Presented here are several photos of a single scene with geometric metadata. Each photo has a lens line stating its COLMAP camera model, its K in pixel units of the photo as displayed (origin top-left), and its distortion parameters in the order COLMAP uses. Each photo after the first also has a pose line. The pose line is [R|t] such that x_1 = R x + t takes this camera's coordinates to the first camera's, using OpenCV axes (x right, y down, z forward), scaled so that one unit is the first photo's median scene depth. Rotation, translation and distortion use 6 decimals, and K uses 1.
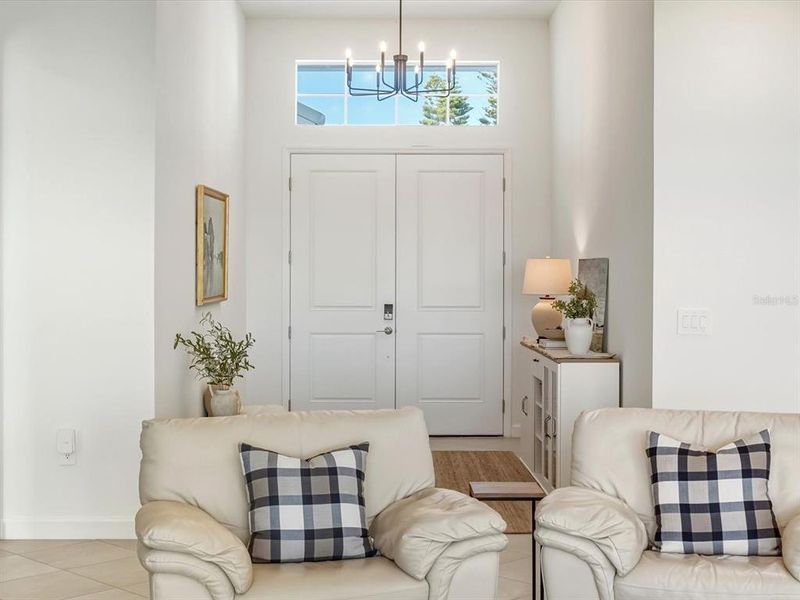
lens RADIAL K [[1239.0, 0, 400.0], [0, 1239.0, 300.0], [0, 0, 1]] dist [0.008023, 0.009365]
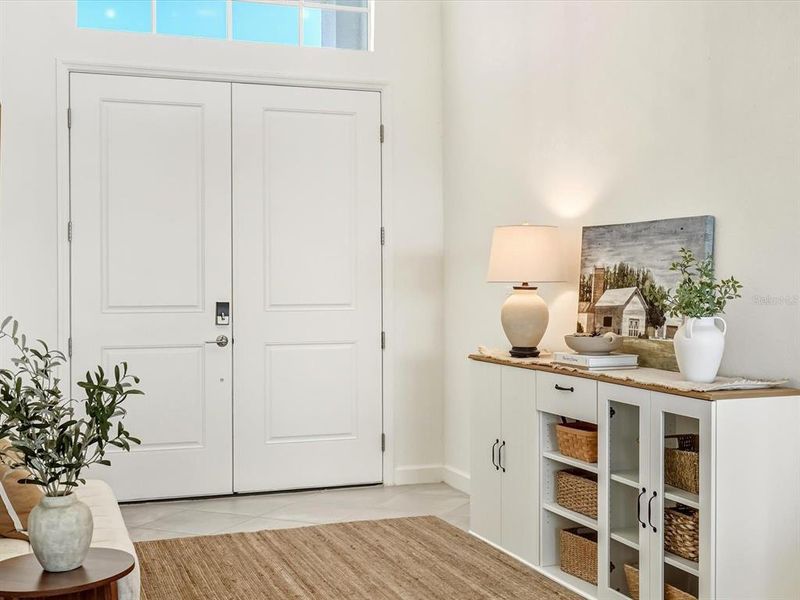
lens RADIAL K [[1039.5, 0, 400.0], [0, 1039.5, 300.0], [0, 0, 1]] dist [0.002090, 0.024028]
pose [[0.945462, -0.010511, 0.325563, -0.120982], [0.011655, 0.999931, -0.001564, 0.004975], [-0.325524, 0.005273, 0.945519, 0.504547]]
